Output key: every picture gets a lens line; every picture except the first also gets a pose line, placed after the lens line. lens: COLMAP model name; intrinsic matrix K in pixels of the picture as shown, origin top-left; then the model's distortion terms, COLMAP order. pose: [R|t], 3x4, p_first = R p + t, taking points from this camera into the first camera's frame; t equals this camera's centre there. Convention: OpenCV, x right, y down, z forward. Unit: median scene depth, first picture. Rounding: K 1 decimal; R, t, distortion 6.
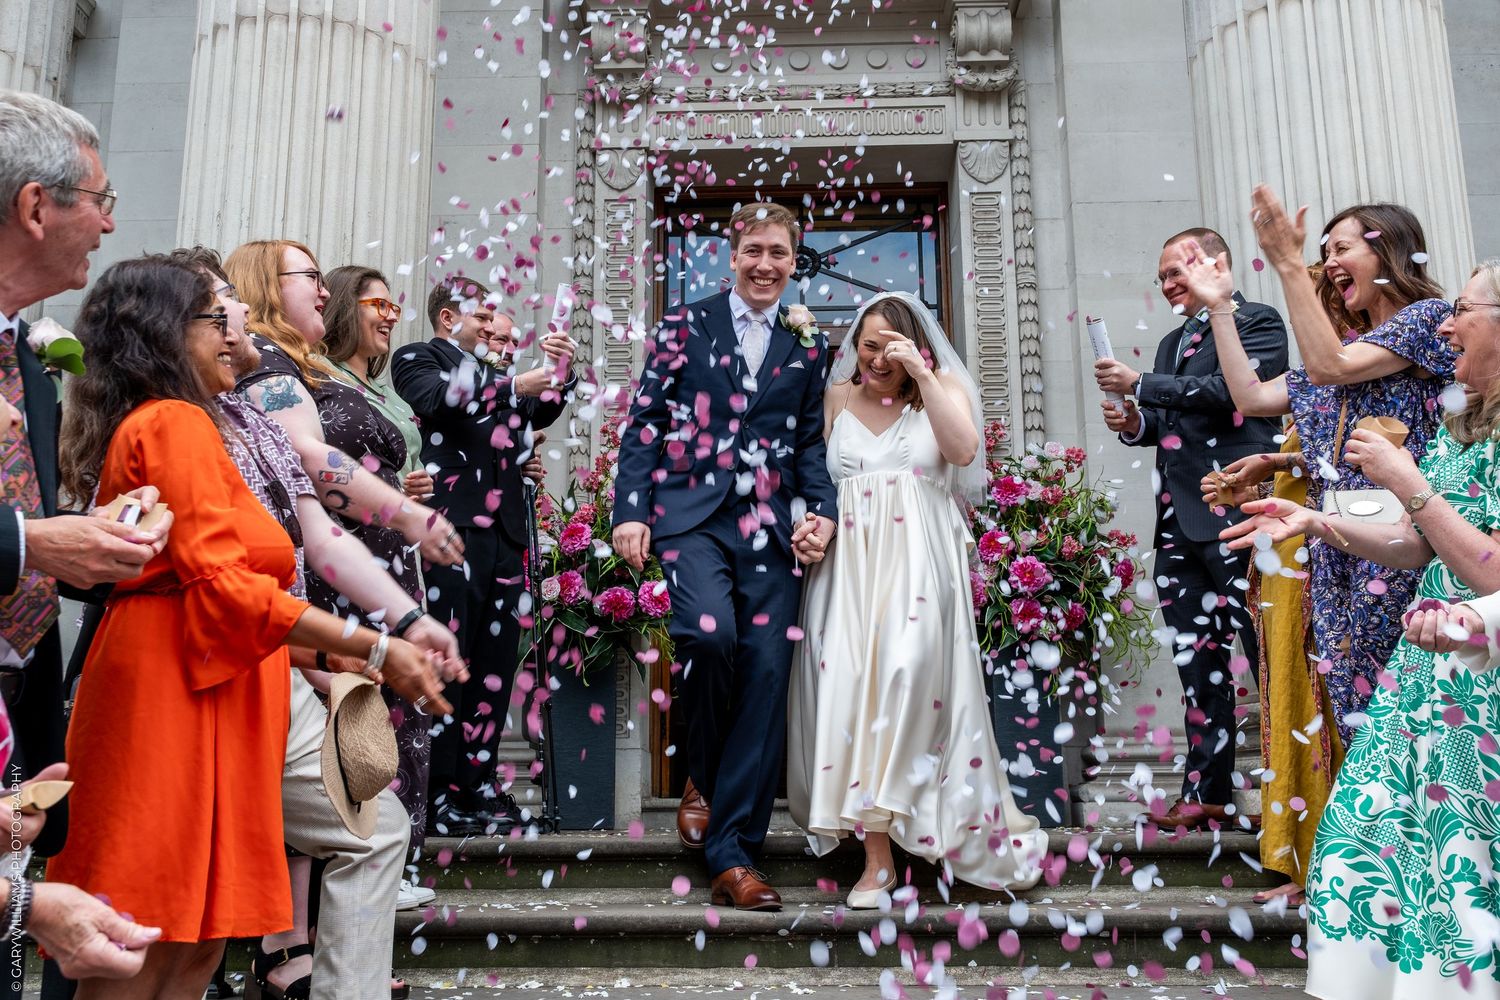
lens RADIAL K [[1458.9, 0, 750.0], [0, 1458.9, 500.0], [0, 0, 1]] dist [0.003674, 0.002143]
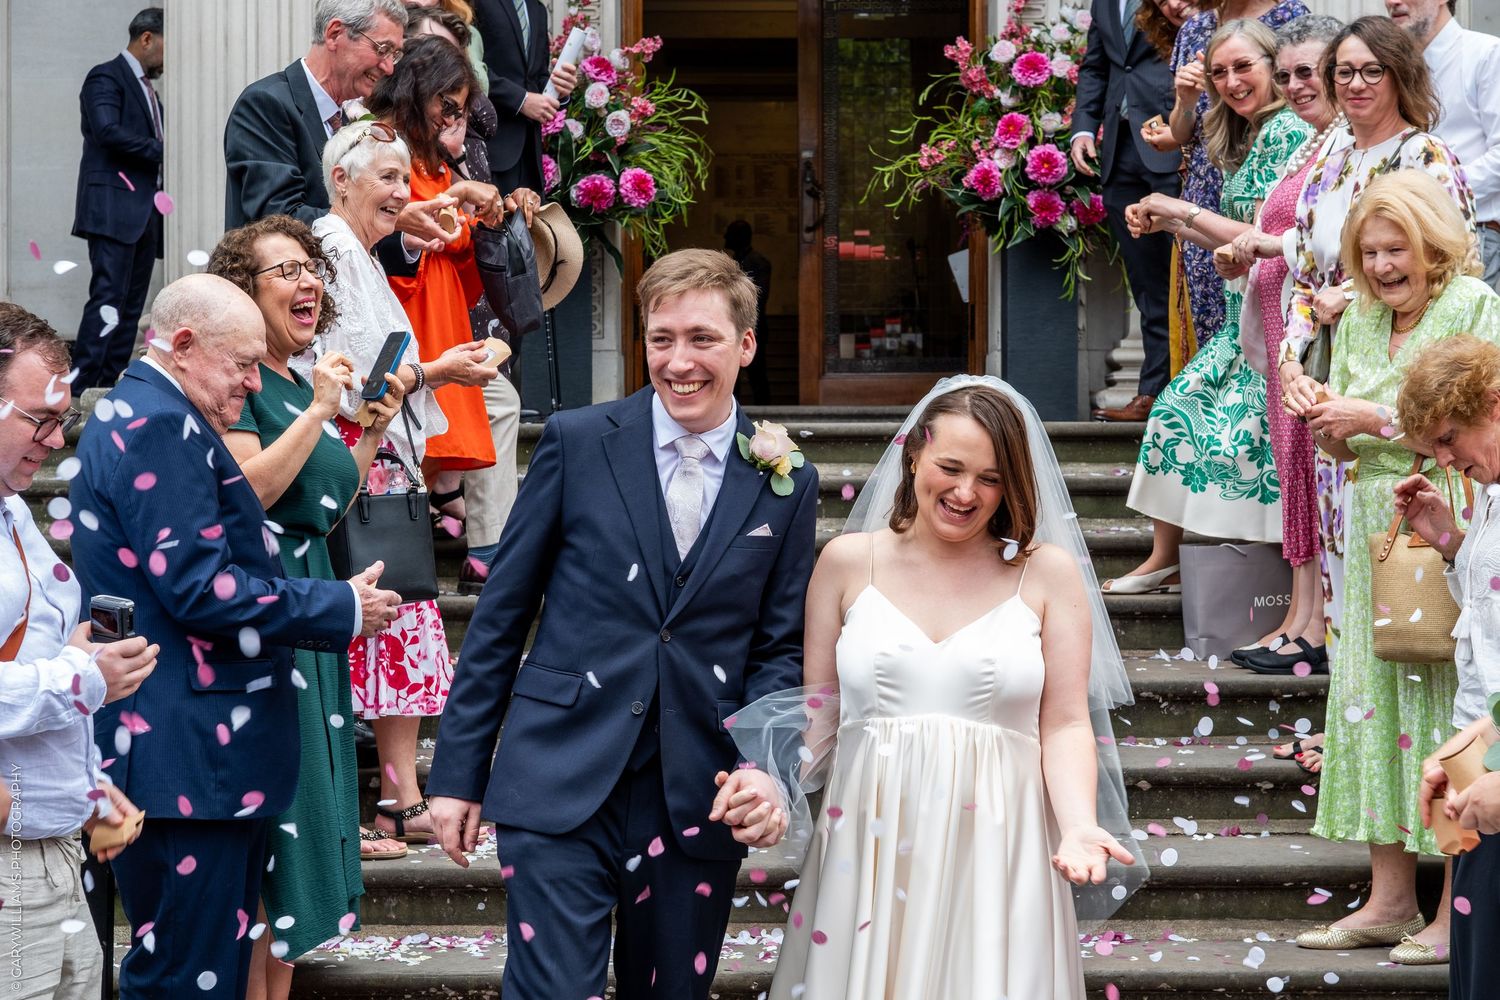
lens RADIAL K [[2545.3, 0, 750.0], [0, 2545.3, 500.0], [0, 0, 1]] dist [0.102450, -0.136581]
pose [[0.999932, -0.002303, 0.011461, -0.017084], [-0.000298, 0.975068, 0.221908, -0.109975], [-0.011687, -0.221896, 0.975000, -0.677055]]
